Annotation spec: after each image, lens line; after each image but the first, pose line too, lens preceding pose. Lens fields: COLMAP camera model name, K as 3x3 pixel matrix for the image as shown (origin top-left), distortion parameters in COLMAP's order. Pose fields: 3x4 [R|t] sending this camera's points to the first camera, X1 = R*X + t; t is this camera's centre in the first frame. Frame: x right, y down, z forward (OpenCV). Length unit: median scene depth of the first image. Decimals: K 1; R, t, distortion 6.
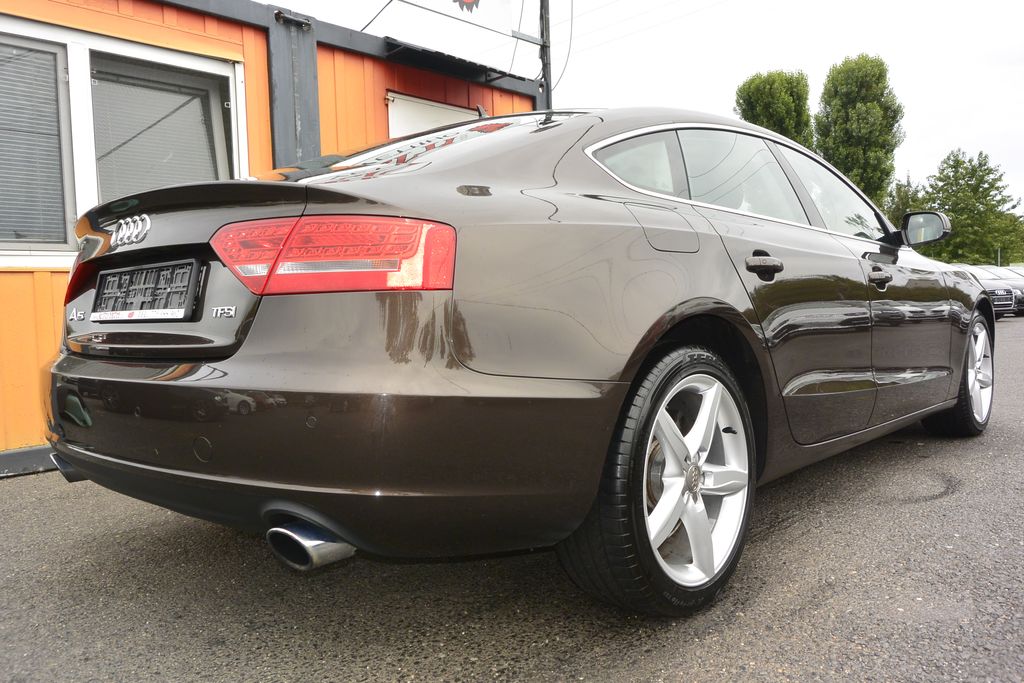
lens RADIAL K [[774.5, 0, 503.4], [0, 774.5, 338.9], [0, 0, 1]] dist [0.004836, -0.002076]
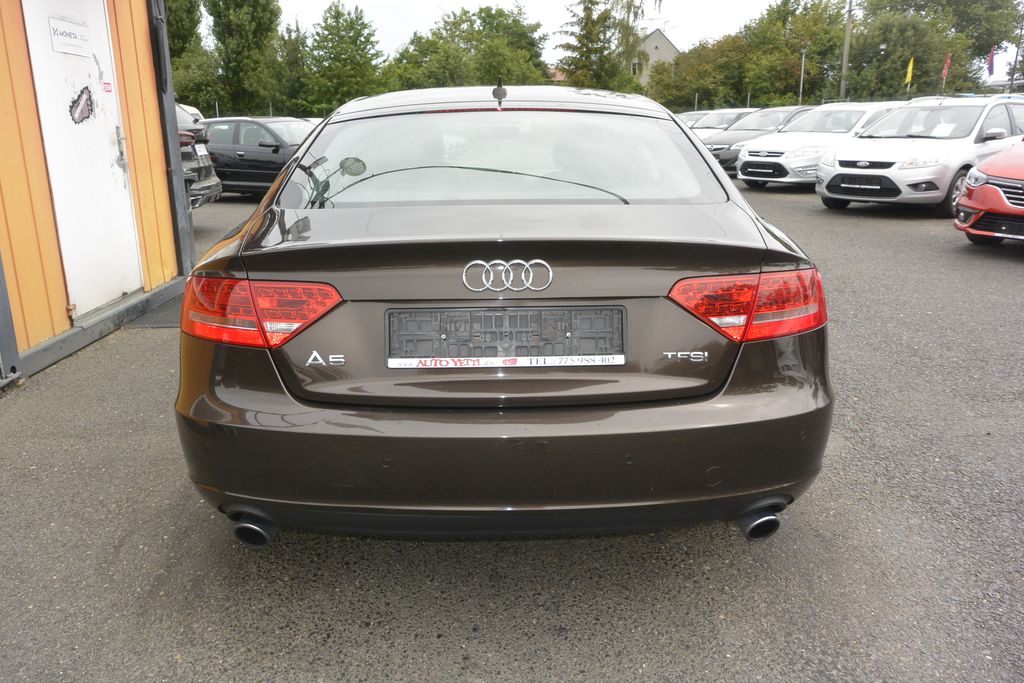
lens RADIAL K [[774.5, 0, 501.1], [0, 774.5, 337.5], [0, 0, 1]] dist [0.004836, -0.002076]
pose [[0.723253, -0.158914, 0.672051, -0.985481], [0.017918, 0.977154, 0.211776, -0.230398], [-0.690351, -0.141126, 0.709576, 0.284621]]
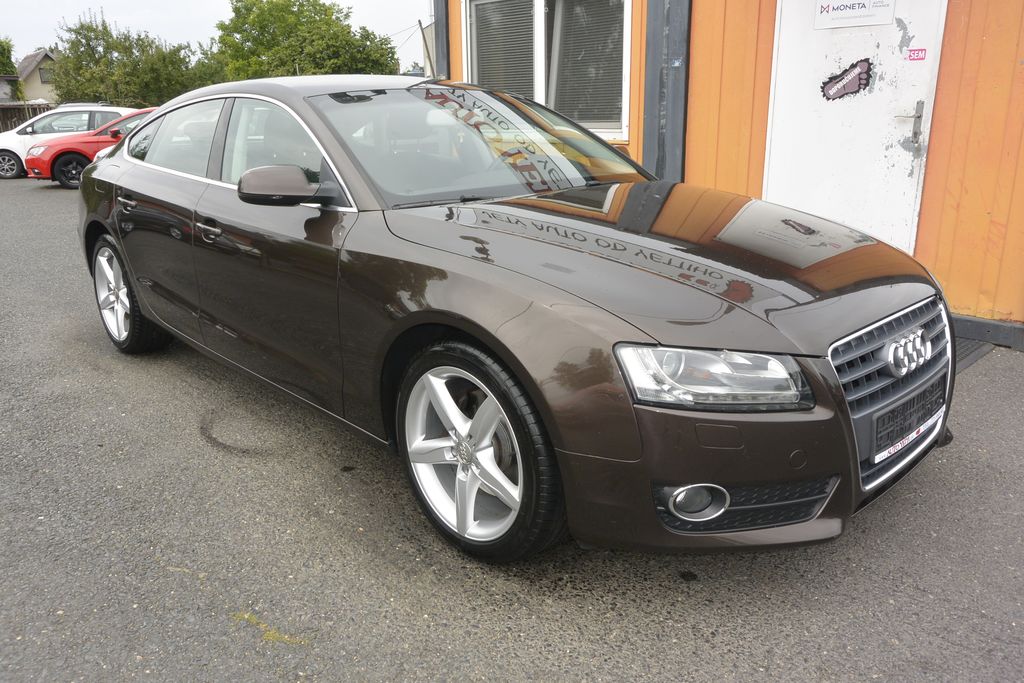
lens RADIAL K [[774.5, 0, 512.6], [0, 774.5, 340.2], [0, 0, 1]] dist [0.004836, -0.002076]
pose [[-0.045911, 0.315212, -0.947910, 2.140591], [-0.036814, 0.947732, 0.316936, -0.401435], [0.998267, 0.049448, -0.031907, 2.030248]]
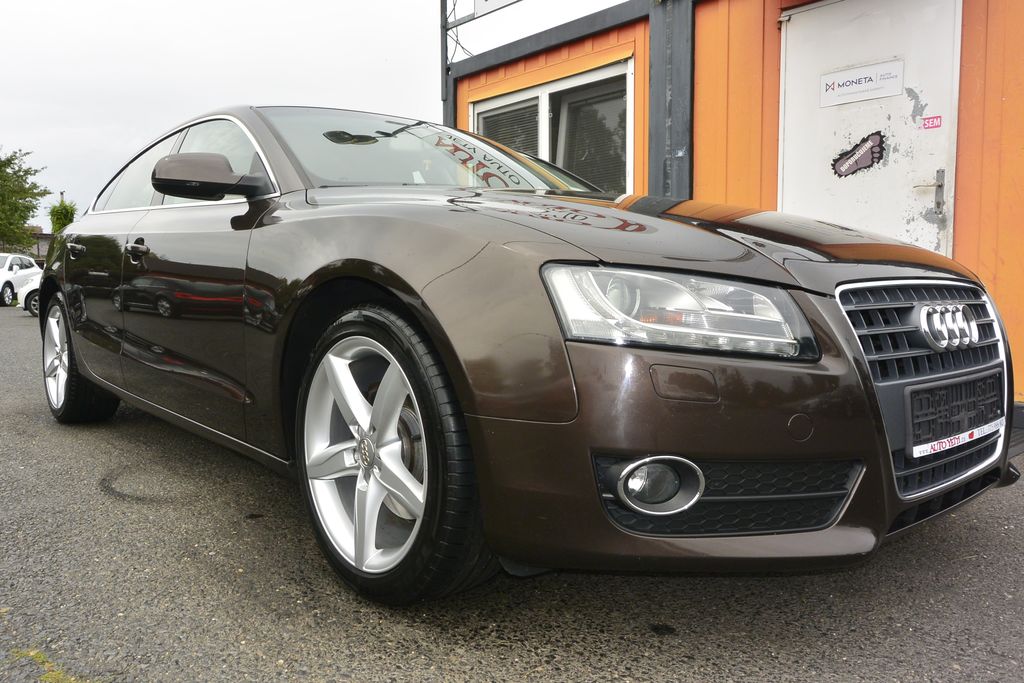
lens RADIAL K [[774.5, 0, 511.2], [0, 774.5, 340.1], [0, 0, 1]] dist [0.004836, -0.002076]
pose [[-0.090572, 0.104243, -0.990419, 1.963814], [-0.047127, 0.992944, 0.108818, -0.128265], [0.994774, 0.056532, -0.085020, 2.151921]]
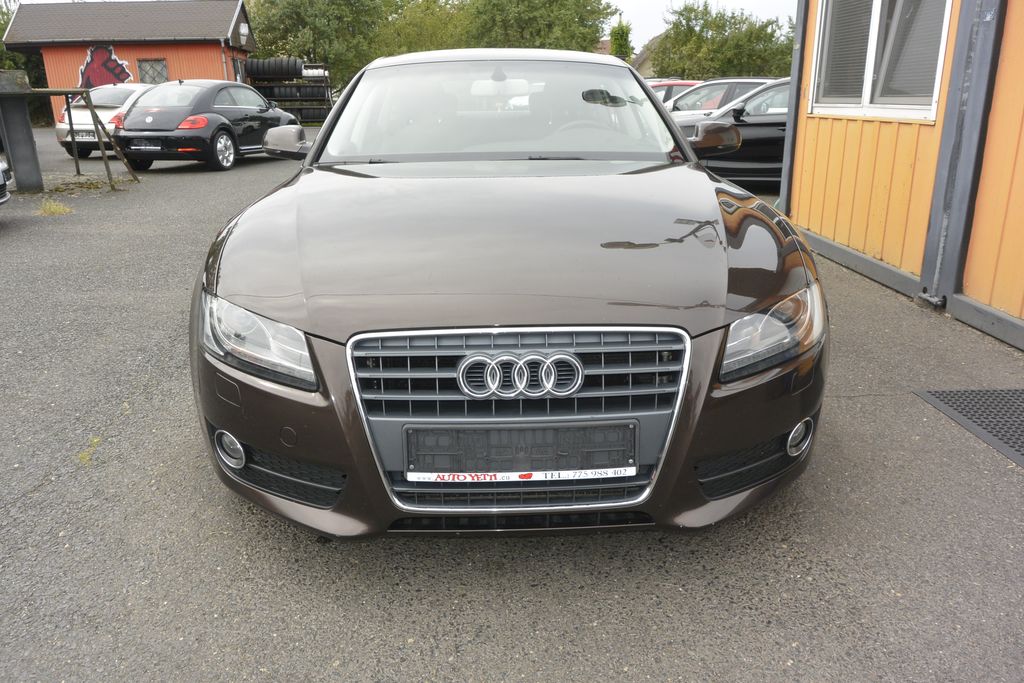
lens RADIAL K [[774.5, 0, 511.1], [0, 774.5, 343.4], [0, 0, 1]] dist [0.004836, -0.002076]
pose [[-0.704923, 0.255917, -0.661506, 1.694821], [-0.001805, 0.931989, 0.362482, -0.418310], [0.709281, 0.256716, -0.656519, 3.070474]]
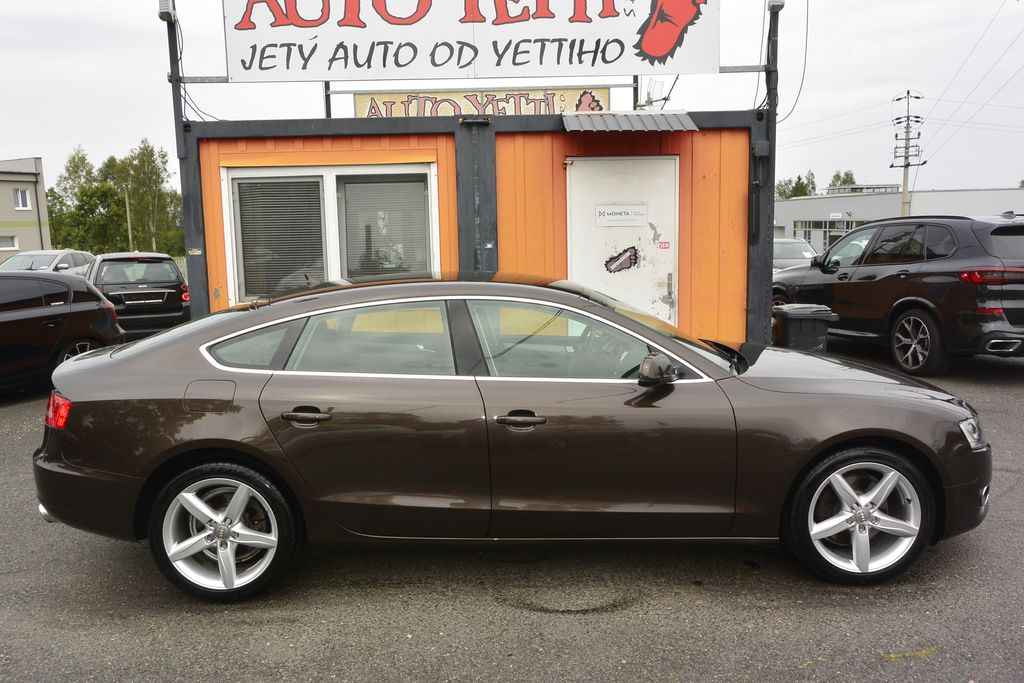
lens RADIAL K [[774.5, 0, 508.6], [0, 774.5, 339.0], [0, 0, 1]] dist [0.004836, -0.002076]
pose [[0.697709, 0.110753, -0.707769, 1.800265], [-0.038338, 0.992334, 0.117489, -0.473245], [0.715355, -0.054839, 0.696606, 0.218568]]
